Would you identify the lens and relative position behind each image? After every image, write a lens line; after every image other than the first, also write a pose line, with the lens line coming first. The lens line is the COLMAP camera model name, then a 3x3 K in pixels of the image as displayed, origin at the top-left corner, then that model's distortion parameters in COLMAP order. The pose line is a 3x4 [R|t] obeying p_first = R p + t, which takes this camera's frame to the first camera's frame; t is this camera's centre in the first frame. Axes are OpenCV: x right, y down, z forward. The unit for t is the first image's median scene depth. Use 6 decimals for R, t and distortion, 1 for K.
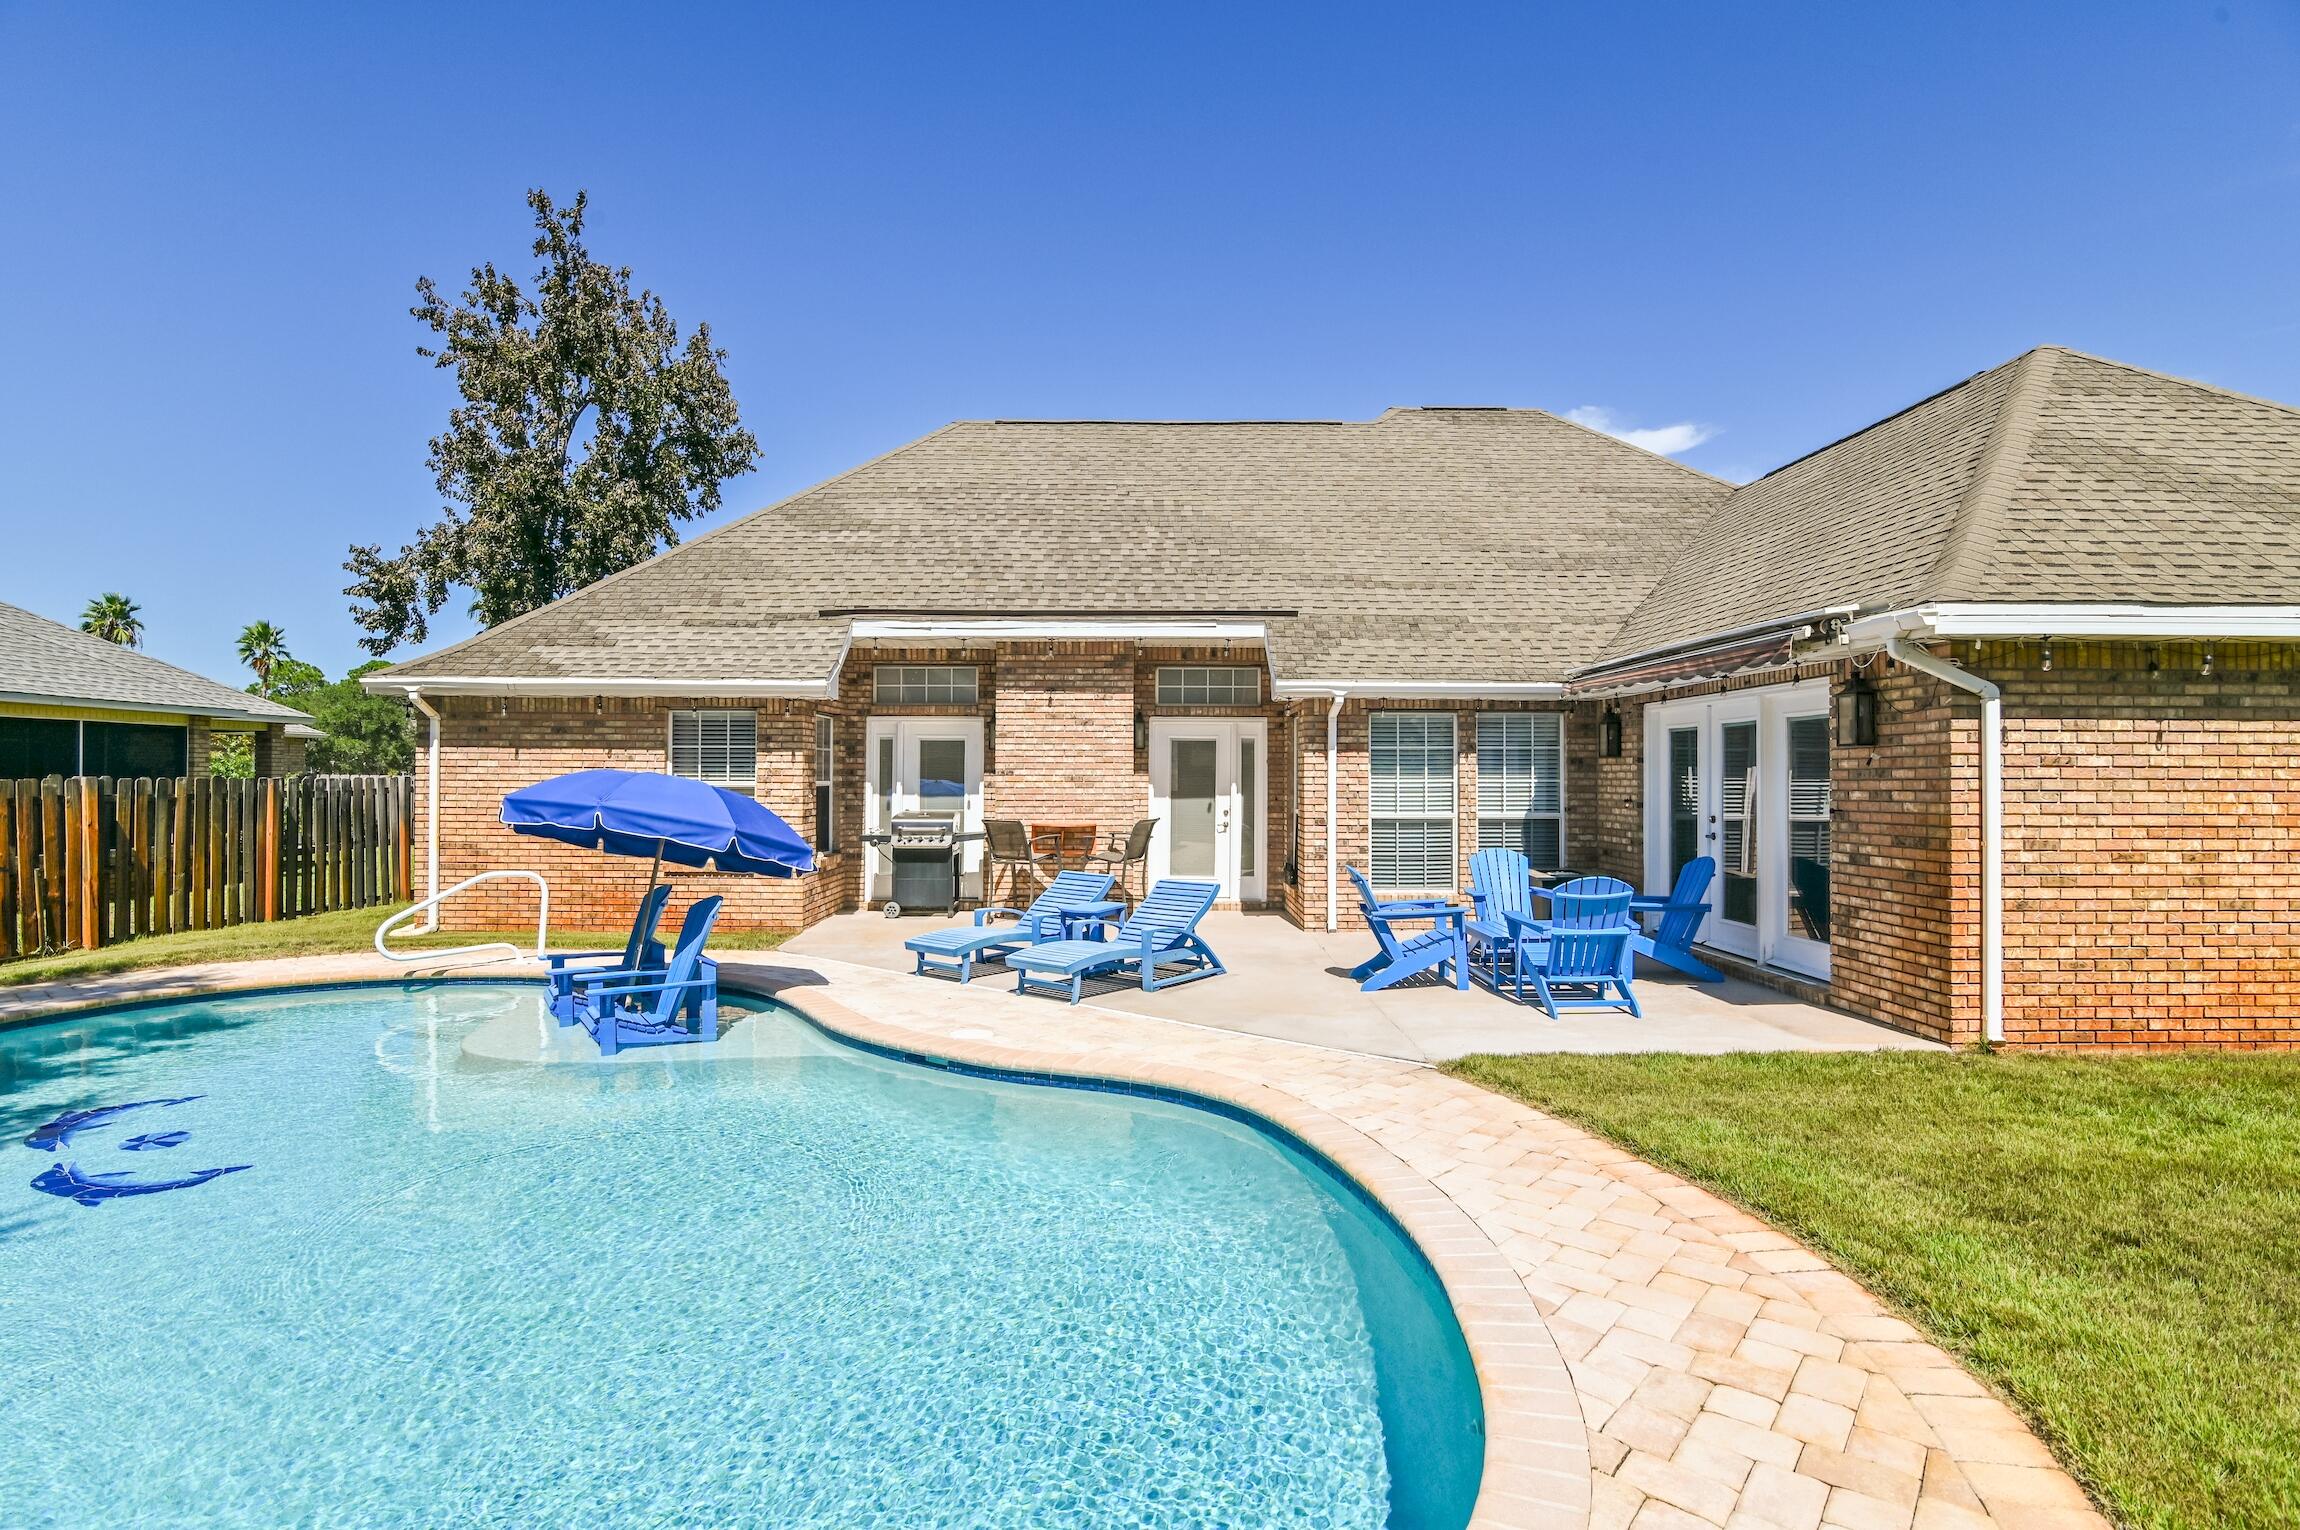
lens RADIAL K [[1193.2, 0, 1138.3], [0, 1193.2, 767.9], [0, 0, 1]] dist [0.007178, 0.000302]
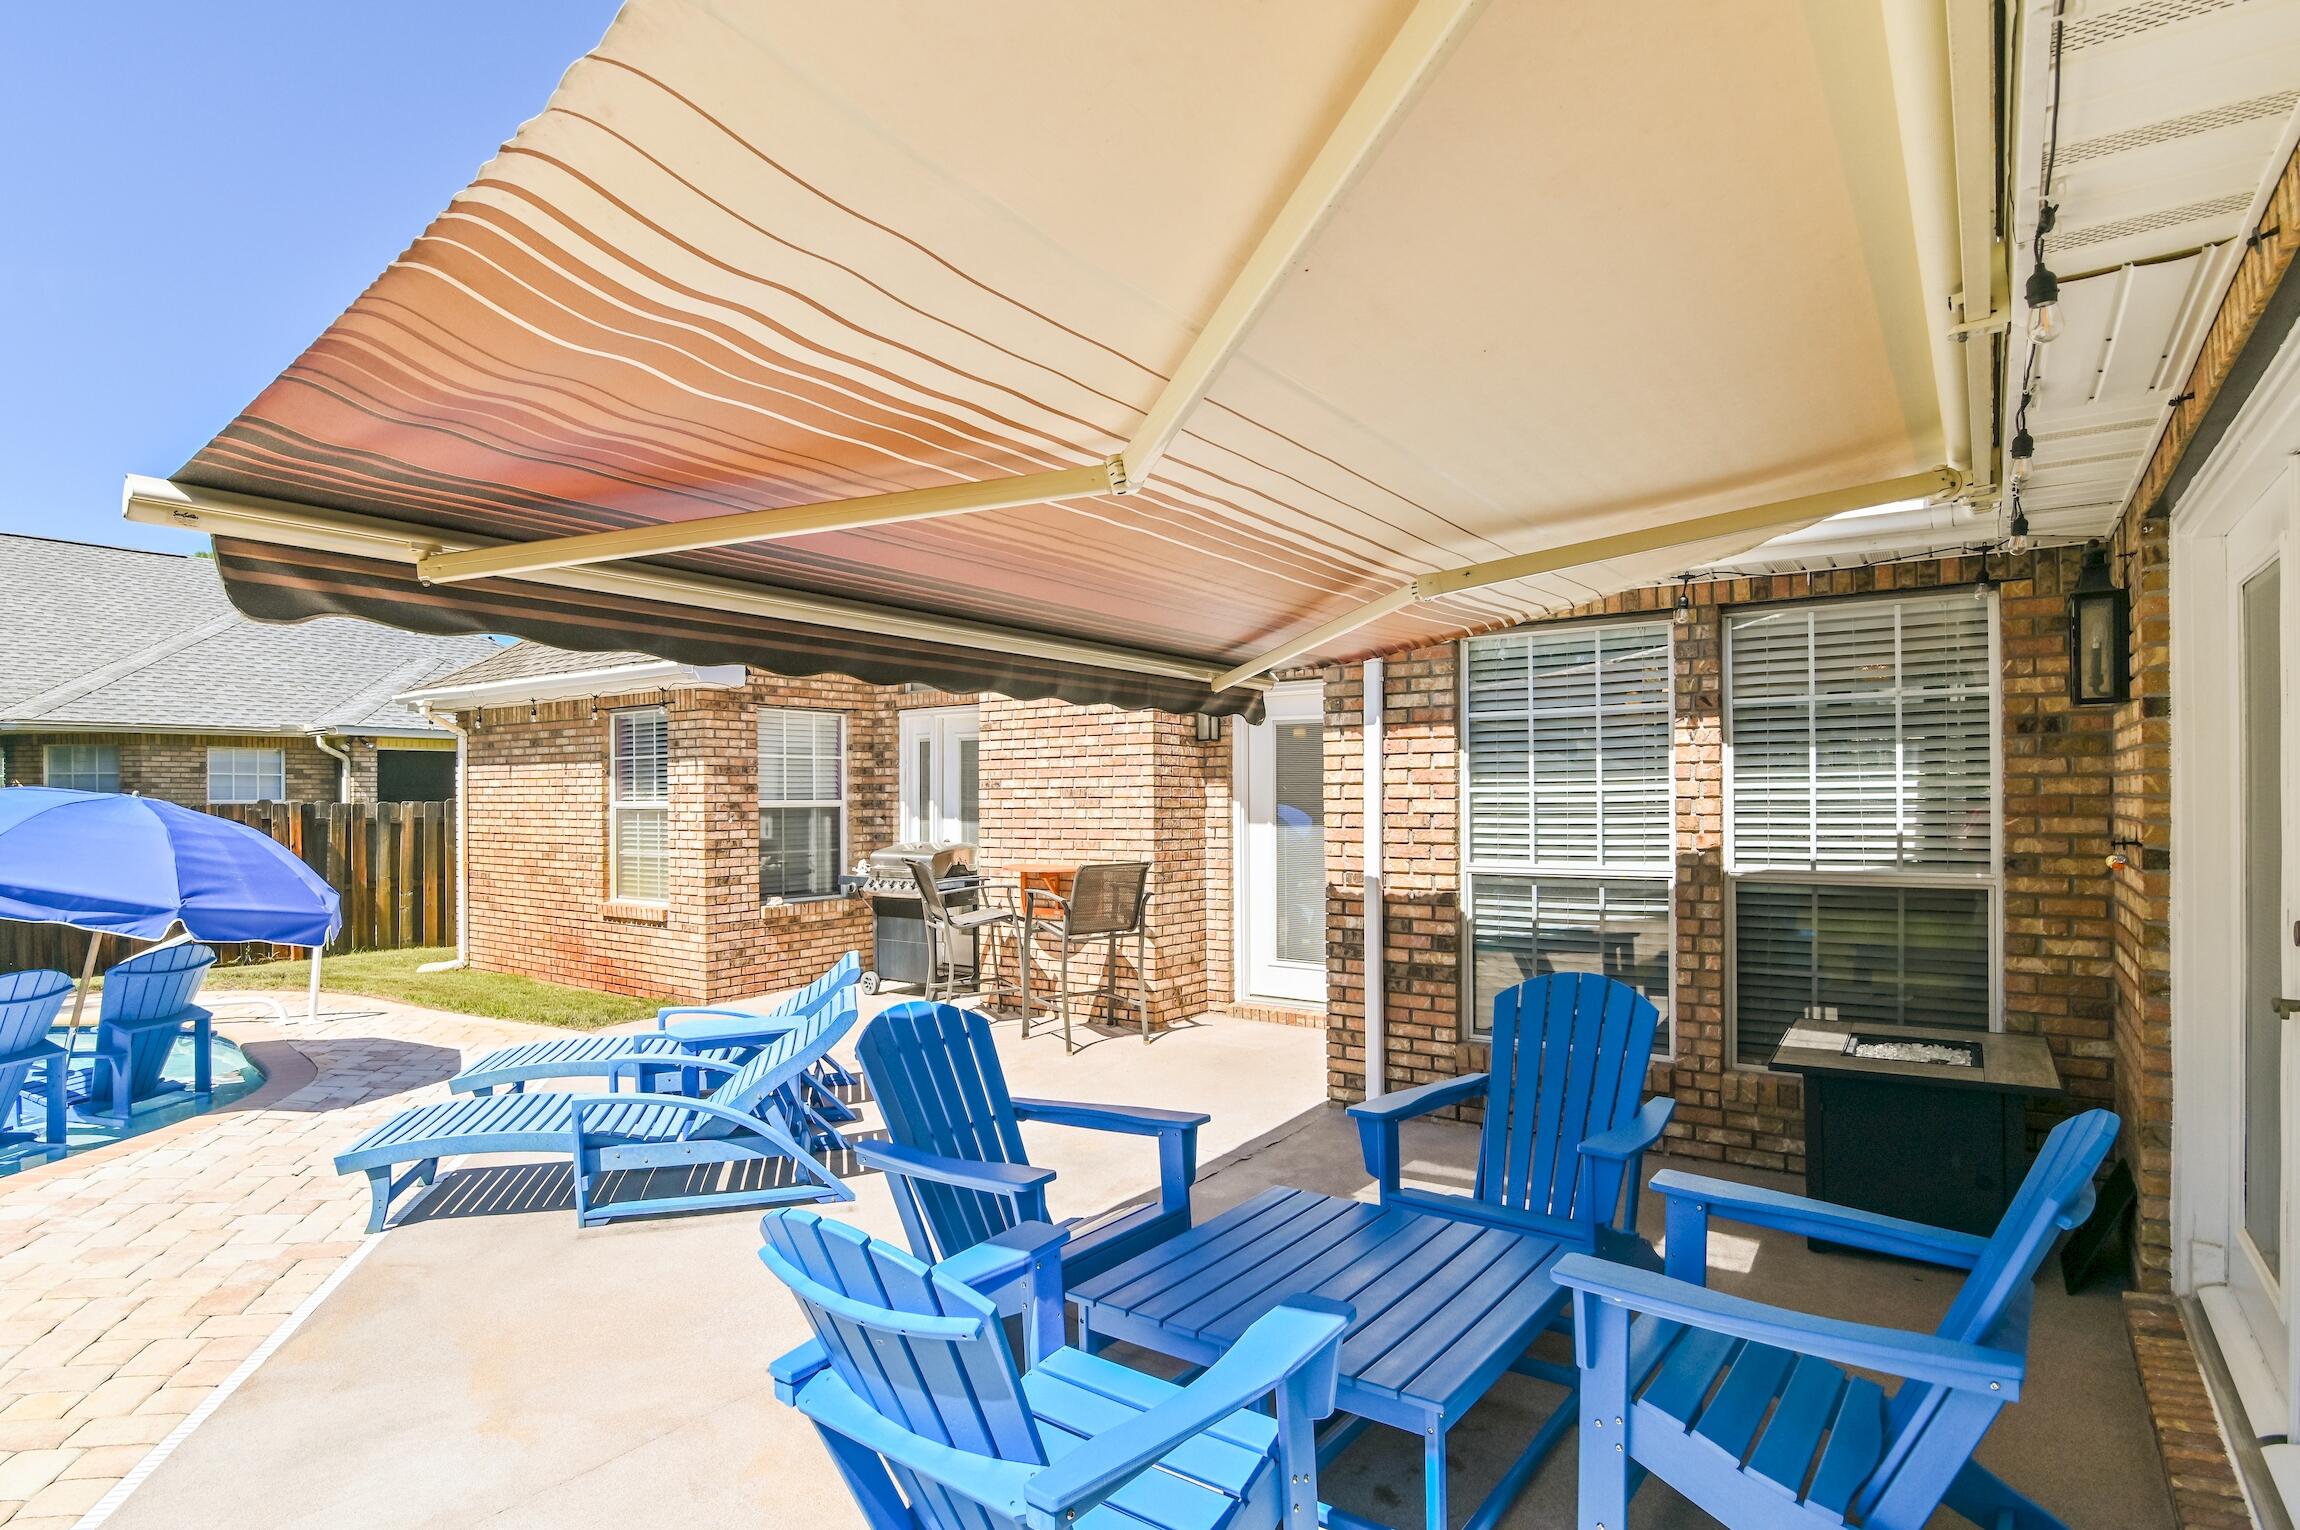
lens RADIAL K [[1193.2, 0, 1157.2], [0, 1193.2, 786.8], [0, 0, 1]] dist [0.007178, 0.000302]
pose [[0.809282, -0.015521, -0.587216, 0.363775], [0.015160, 0.999870, -0.005535, 0.010465], [0.587225, -0.004423, 0.809412, 0.570058]]
